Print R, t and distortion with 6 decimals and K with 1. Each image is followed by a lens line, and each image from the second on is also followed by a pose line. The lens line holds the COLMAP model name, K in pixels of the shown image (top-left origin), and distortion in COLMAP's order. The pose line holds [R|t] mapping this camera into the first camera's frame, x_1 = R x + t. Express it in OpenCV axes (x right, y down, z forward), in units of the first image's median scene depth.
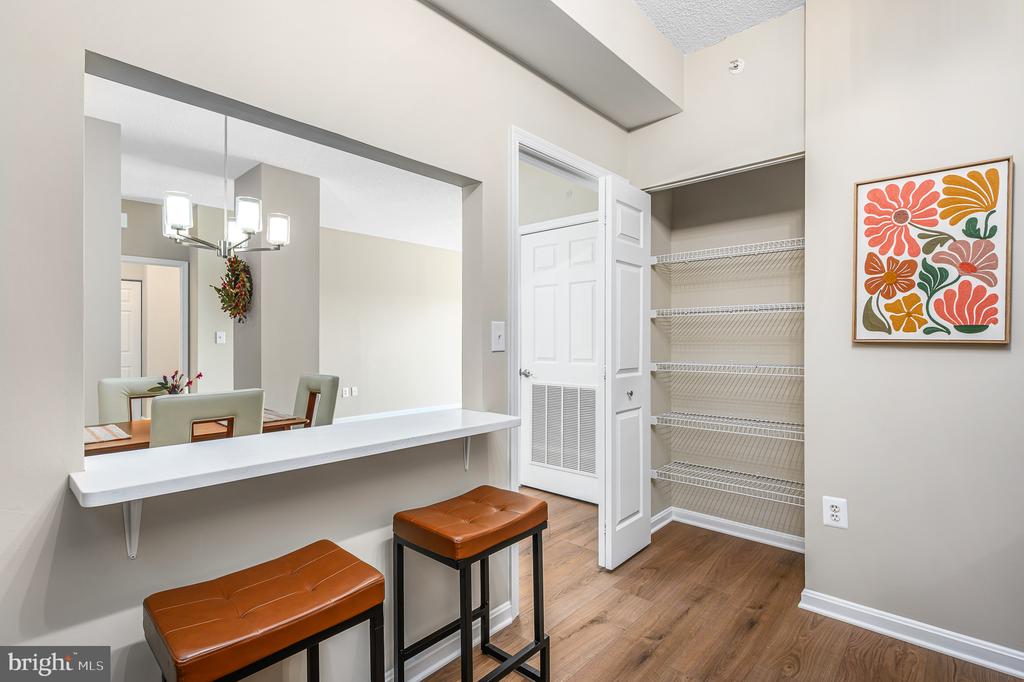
lens RADIAL K [[488.8, 0, 510.8], [0, 488.8, 338.9], [0, 0, 1]] dist [-0.000512, 0.000022]
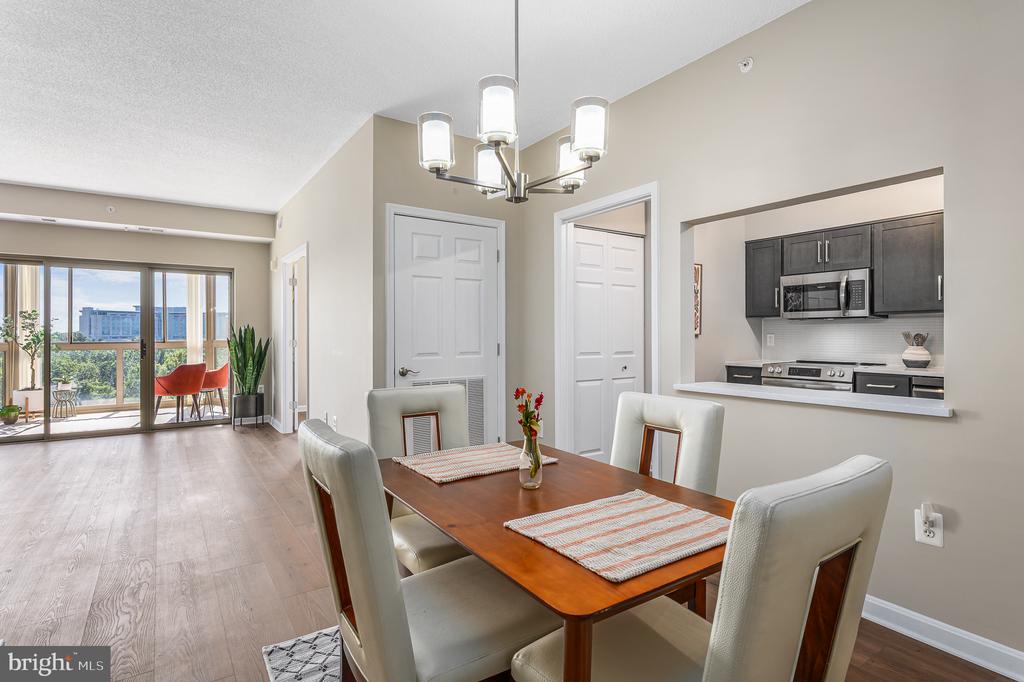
lens RADIAL K [[516.2, 0, 514.7], [0, 516.2, 332.4], [0, 0, 1]] dist [-0.000832, -0.000839]
pose [[0.228609, 0.006666, 0.973495, -1.788721], [0.002909, 0.999967, -0.007531, 0.013935], [-0.973514, 0.004554, 0.228583, 1.258890]]
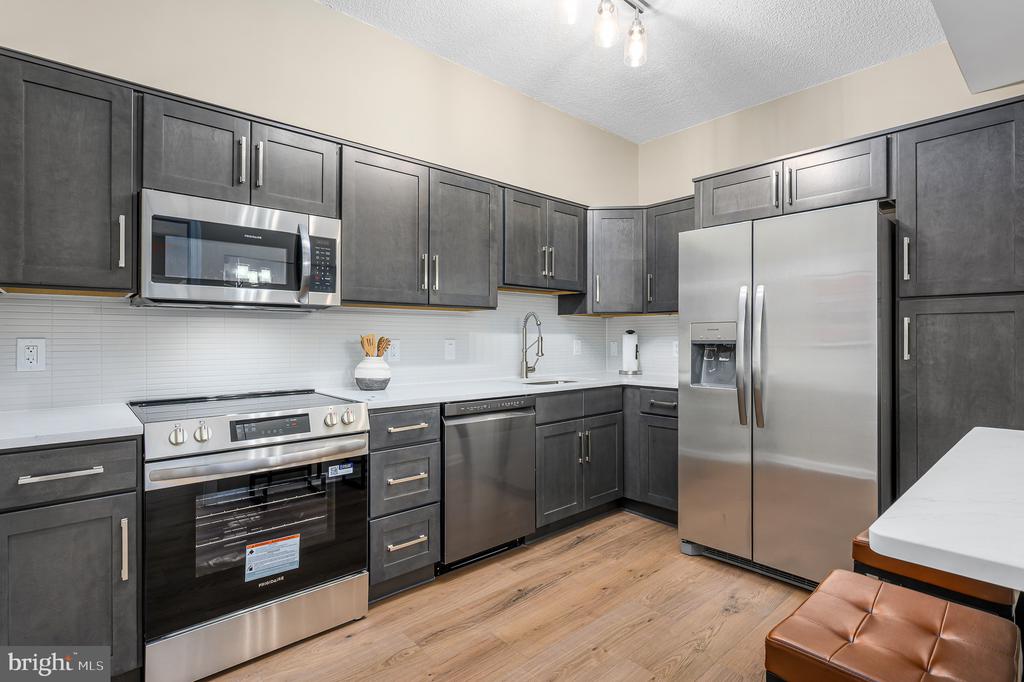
lens RADIAL K [[497.0, 0, 516.9], [0, 497.0, 339.2], [0, 0, 1]] dist [-0.000299, 0.000363]
pose [[-0.994935, 0.003666, 0.100452, 0.273406], [0.004224, 0.999977, 0.005338, 0.005955], [-0.100430, 0.005735, -0.994928, 1.437256]]
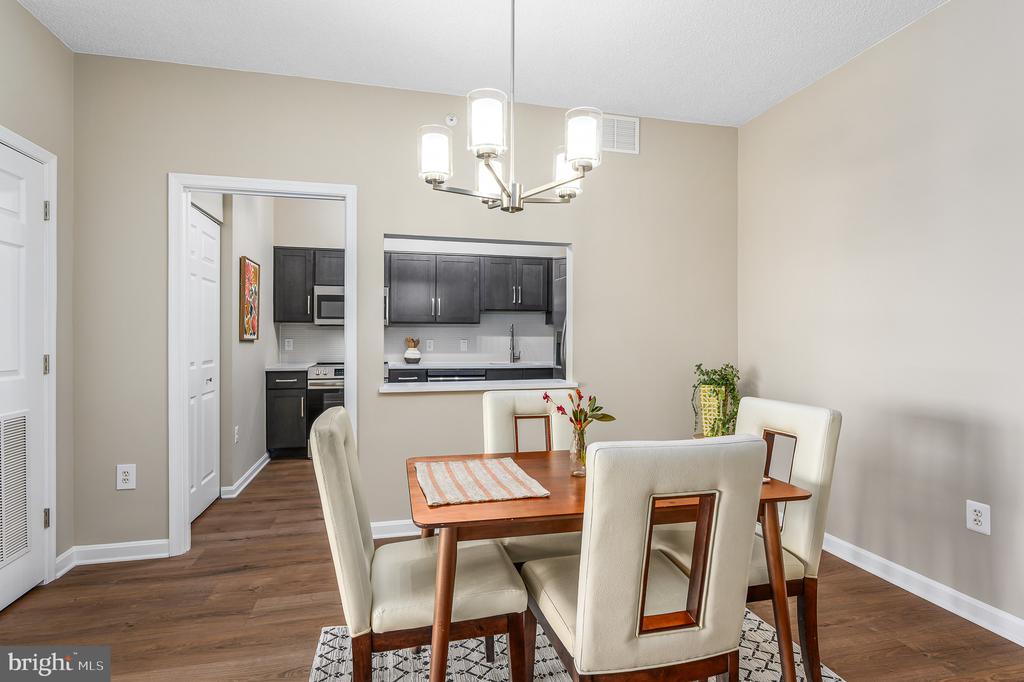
lens RADIAL K [[509.2, 0, 512.0], [0, 509.2, 341.0], [0, 0, 1]] dist [0.002361, 0.000392]
pose [[-0.828678, -0.002094, 0.559722, -1.390136], [0.001843, 0.999977, 0.006469, 0.002203], [-0.559723, 0.006393, -0.828655, 2.267029]]
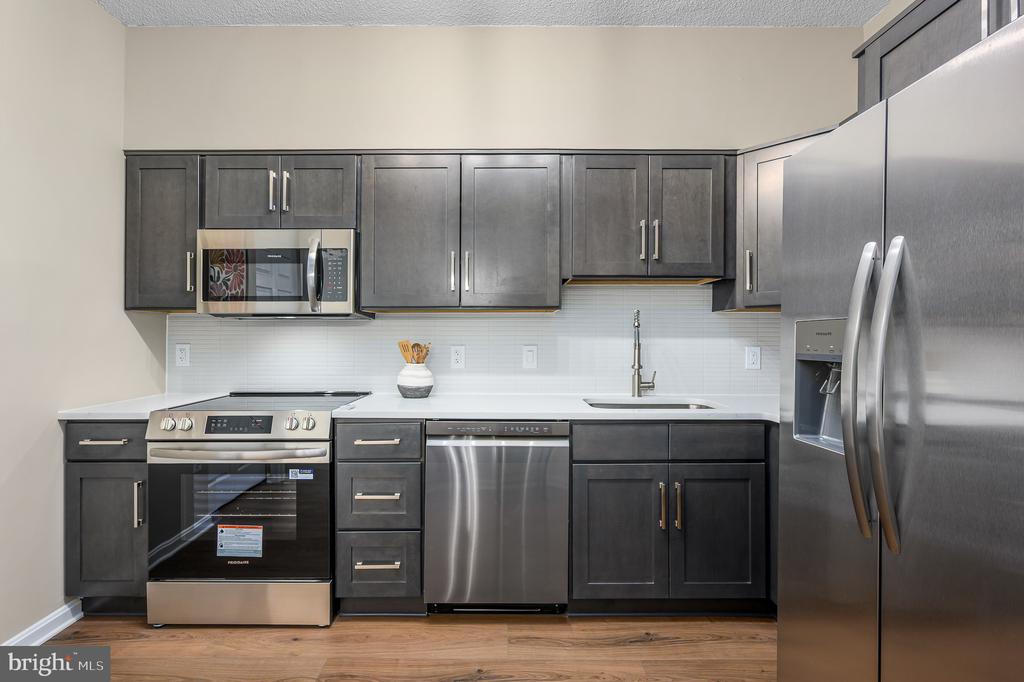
lens RADIAL K [[488.8, 0, 510.8], [0, 488.8, 338.9], [0, 0, 1]] dist [-0.000512, 0.000022]
pose [[-0.673622, 0.001334, 0.739075, -0.362824], [0.004271, 0.999989, 0.002087, -0.007863], [-0.739064, 0.004562, -0.673620, 0.784169]]
